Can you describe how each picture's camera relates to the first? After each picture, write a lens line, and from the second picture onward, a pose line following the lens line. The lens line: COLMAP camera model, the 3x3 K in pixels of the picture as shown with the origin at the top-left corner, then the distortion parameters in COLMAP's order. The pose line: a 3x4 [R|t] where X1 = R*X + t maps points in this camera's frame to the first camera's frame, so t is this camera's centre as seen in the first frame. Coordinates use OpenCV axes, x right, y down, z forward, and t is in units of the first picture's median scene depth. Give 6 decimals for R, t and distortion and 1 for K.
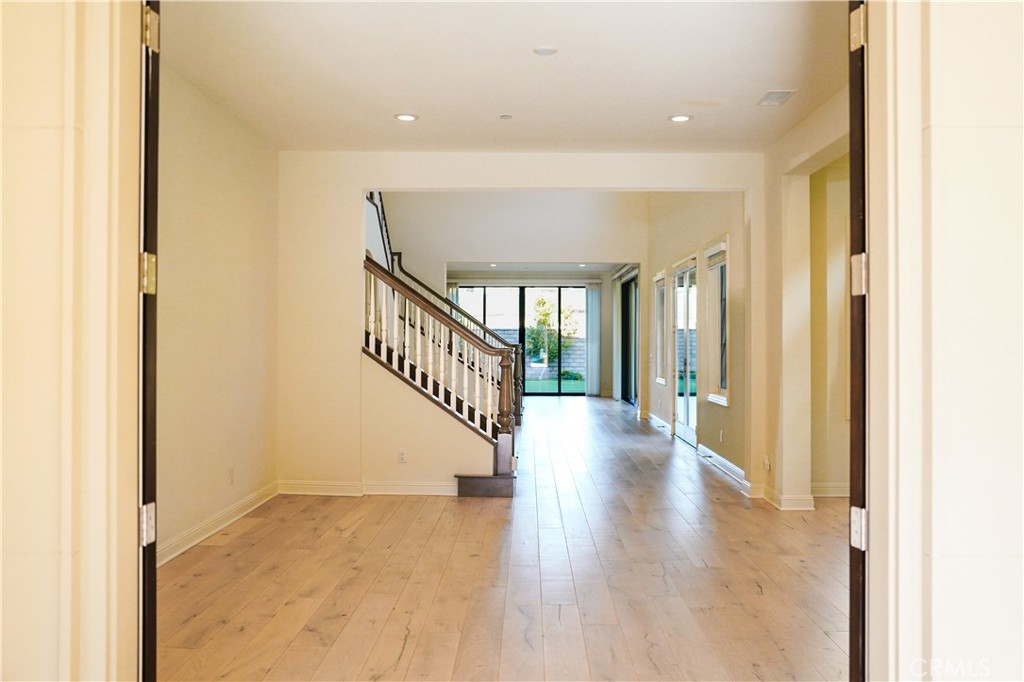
lens RADIAL K [[837.4, 0, 512.0], [0, 837.4, 341.0], [0, 0, 1]] dist [-0.001417, -0.000352]
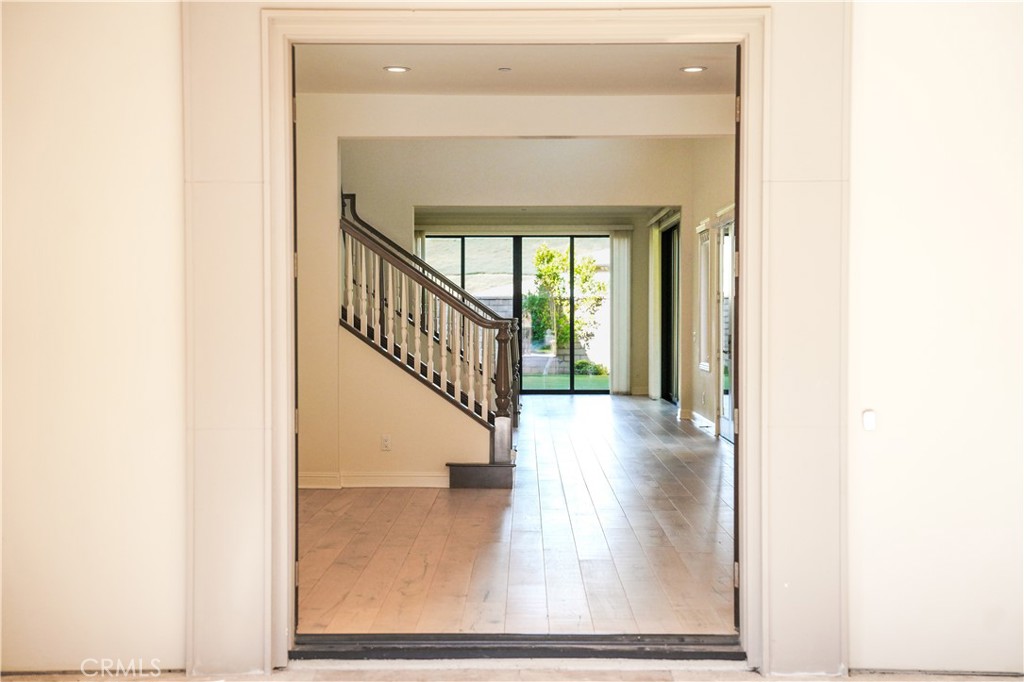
lens RADIAL K [[1509.6, 0, 512.0], [0, 1509.6, 341.0], [0, 0, 1]] dist [-0.002774, -0.008201]
pose [[0.999928, -0.003519, 0.011433, -0.008827], [0.003347, 0.999882, 0.015025, 0.003776], [-0.011485, -0.014986, 0.999822, -0.310669]]
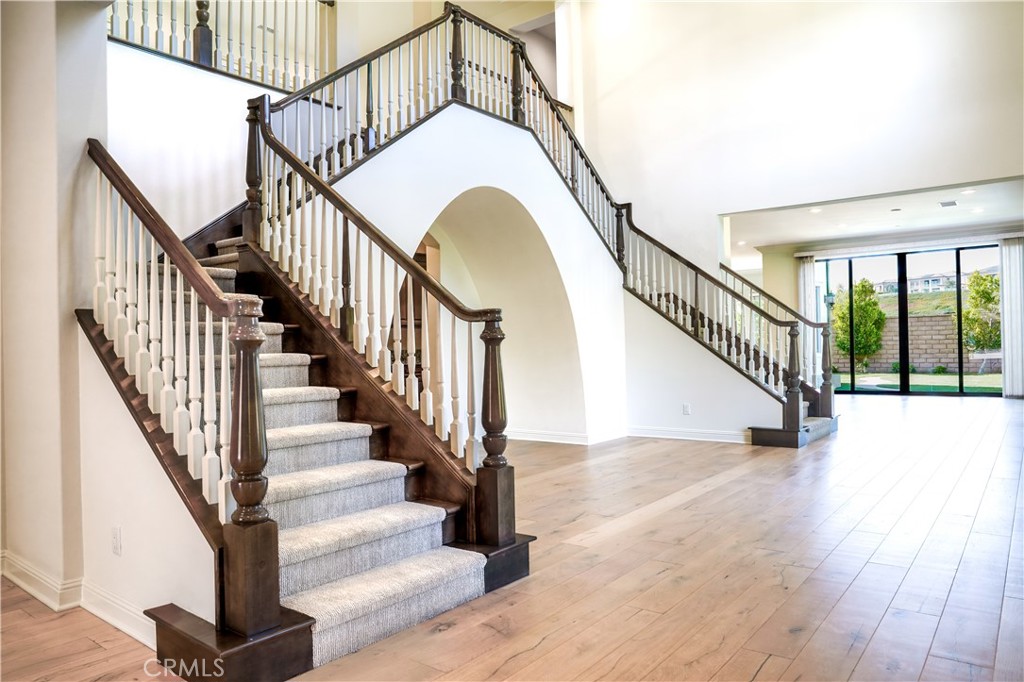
lens RADIAL K [[690.3, 0, 512.0], [0, 690.3, 341.0], [0, 0, 1]] dist [-0.030336, 0.002557]
pose [[0.801796, -0.020718, -0.597239, 0.125200], [0.020438, 0.999765, -0.007242, 0.017046], [0.597249, -0.006400, 0.802031, 0.348068]]
